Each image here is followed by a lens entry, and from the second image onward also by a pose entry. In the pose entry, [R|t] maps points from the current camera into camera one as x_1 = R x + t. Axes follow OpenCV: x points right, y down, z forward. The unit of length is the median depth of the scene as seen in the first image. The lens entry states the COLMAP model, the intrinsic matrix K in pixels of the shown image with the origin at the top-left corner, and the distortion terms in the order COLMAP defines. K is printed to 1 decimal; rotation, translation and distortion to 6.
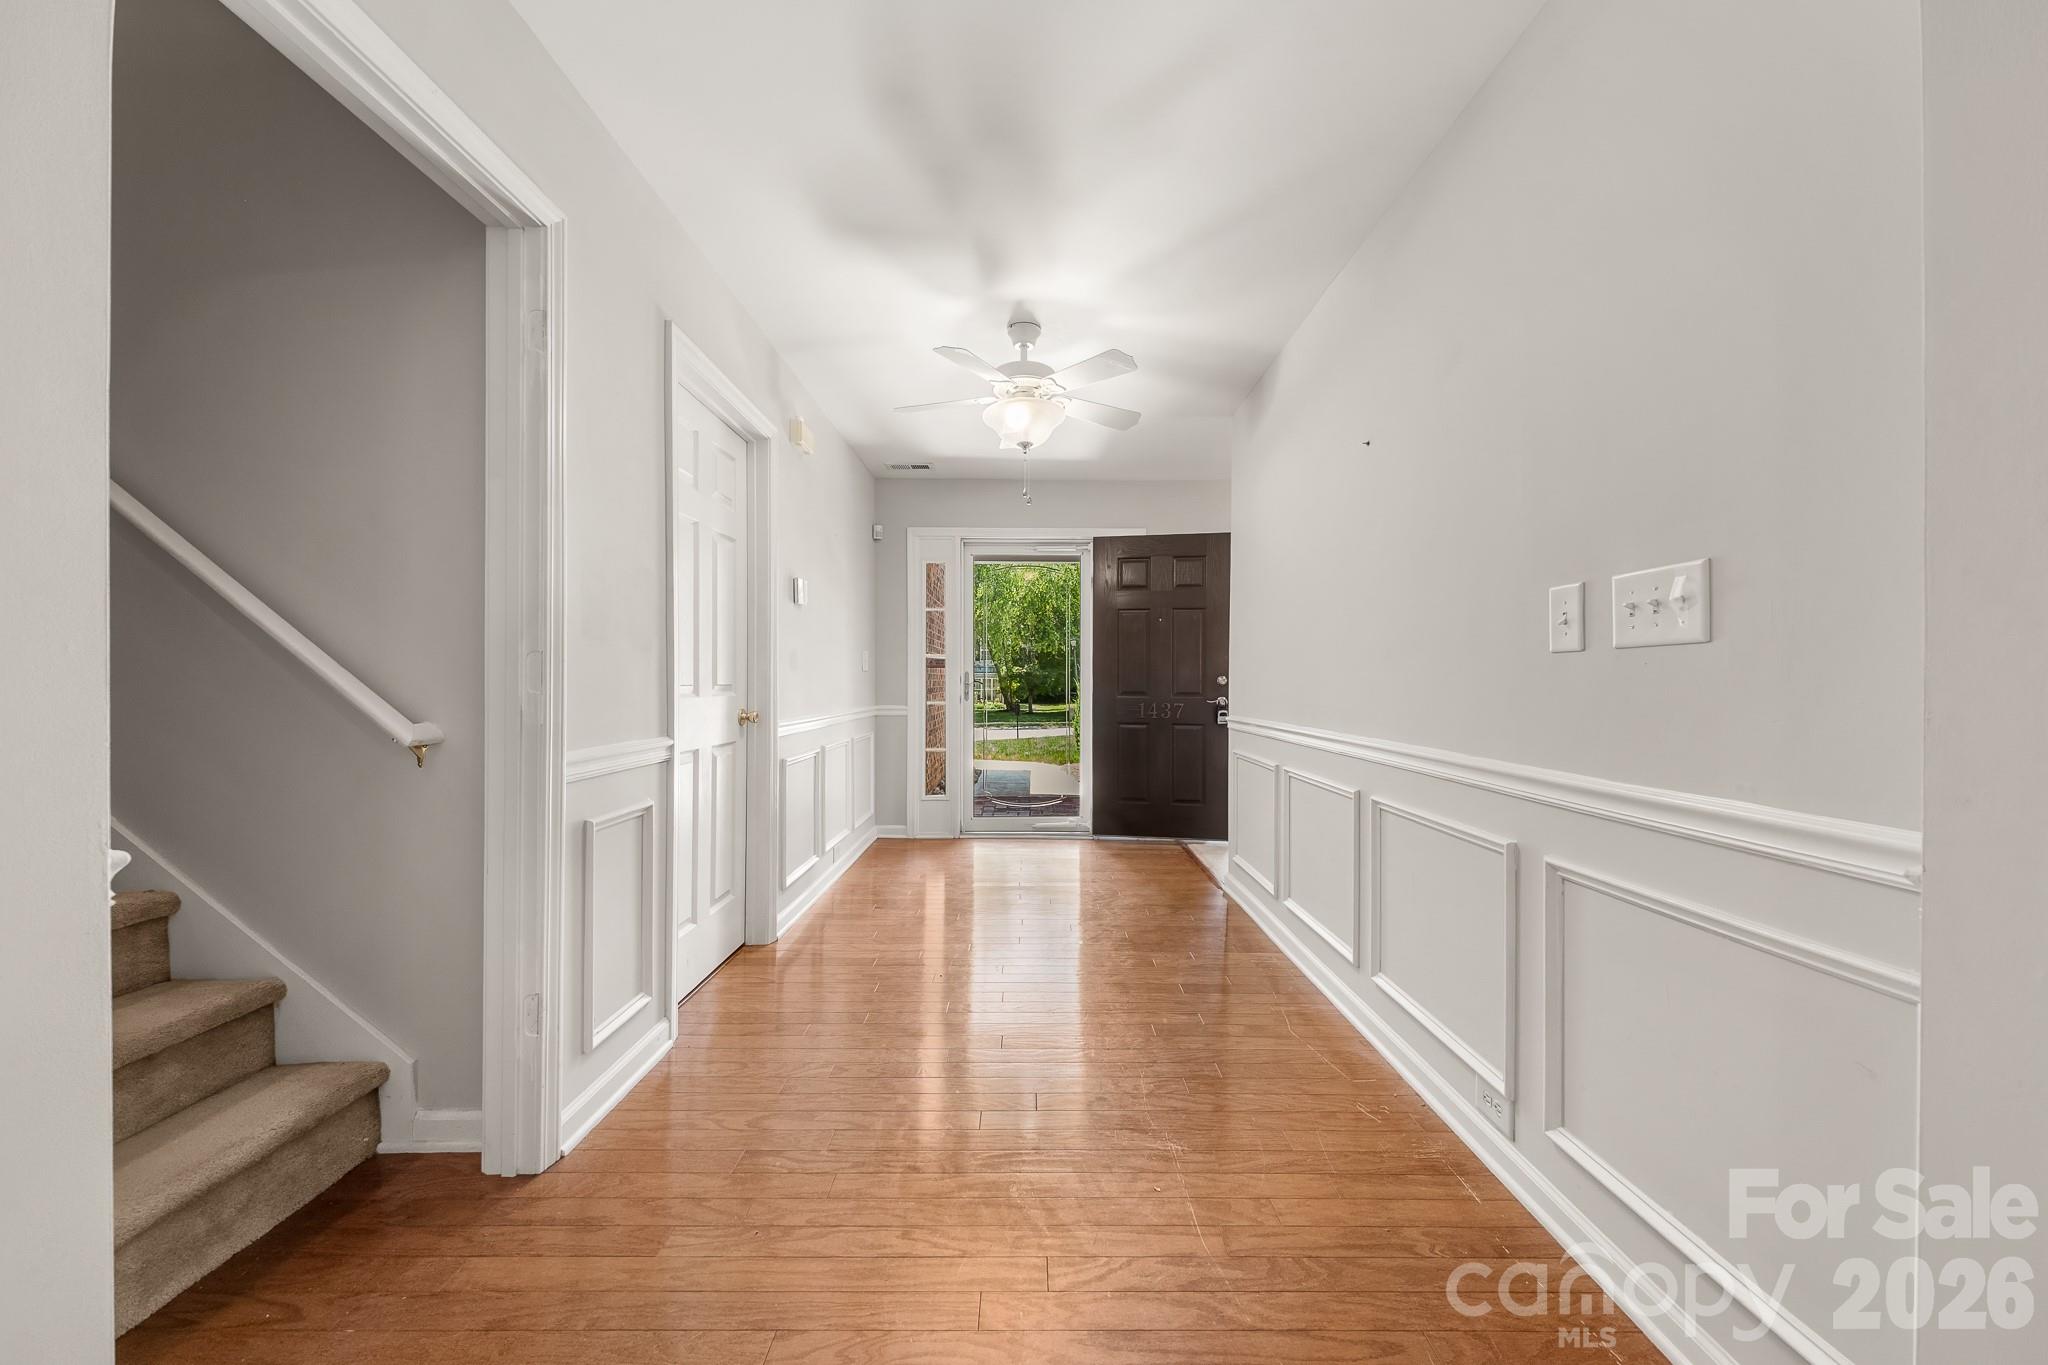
lens RADIAL K [[720.8, 0, 1024.0], [0, 720.8, 682.5], [0, 0, 1]] dist [0.018004, -0.000012]
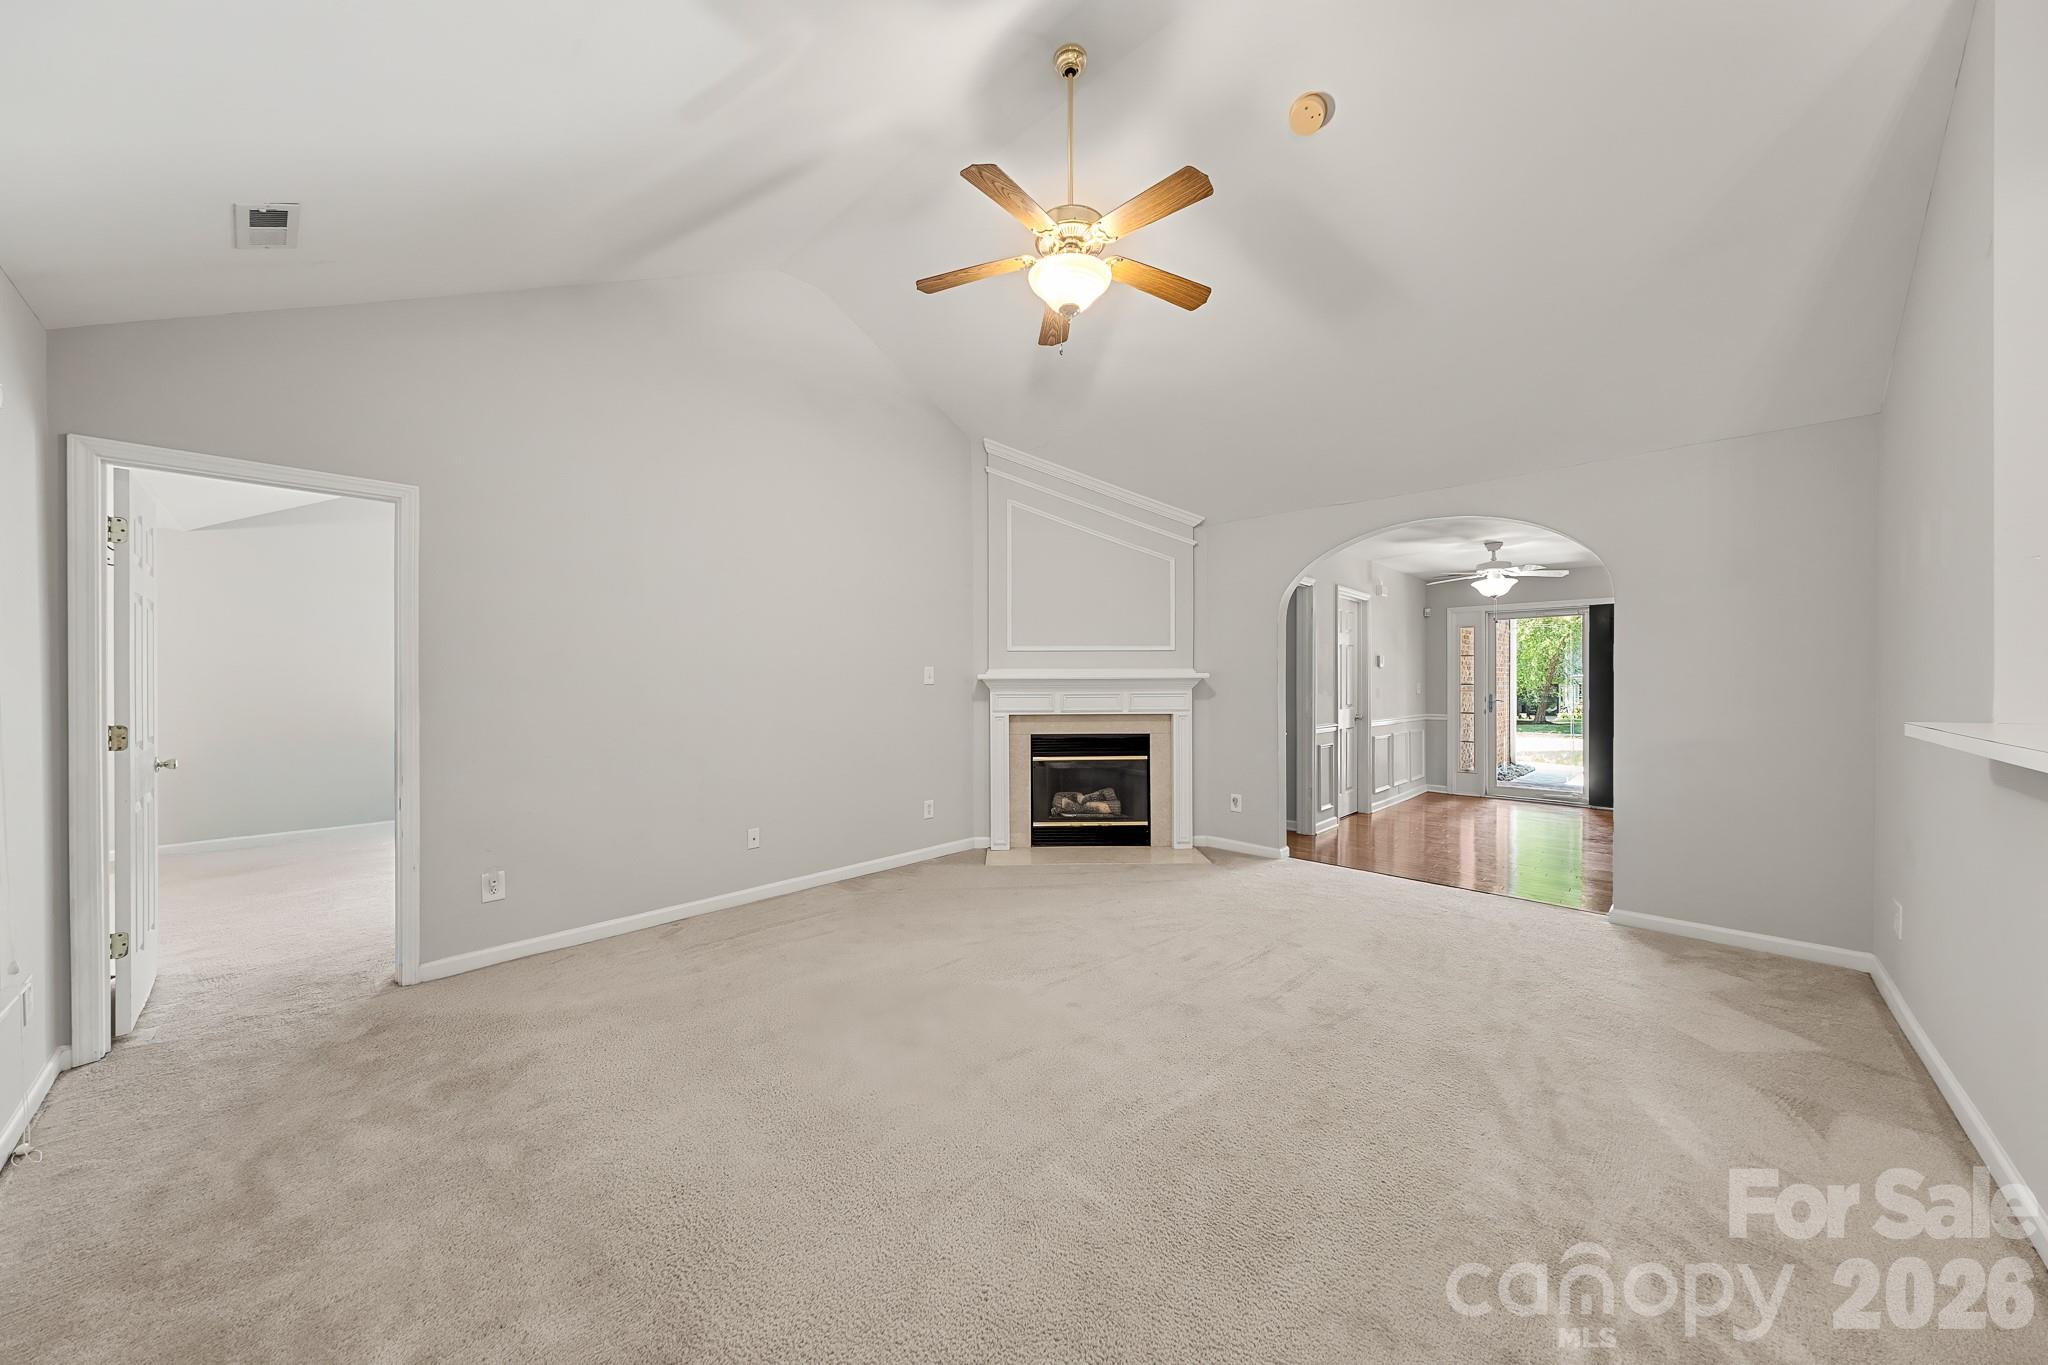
lens RADIAL K [[698.0, 0, 1013.8], [0, 698.0, 681.1], [0, 0, 1]] dist [-0.000708, 0.000015]
pose [[0.719852, -0.003186, -0.694121, 0.414810], [-0.001150, 0.999983, -0.005783, -0.060798], [0.694127, 0.004961, 0.719835, -1.506036]]
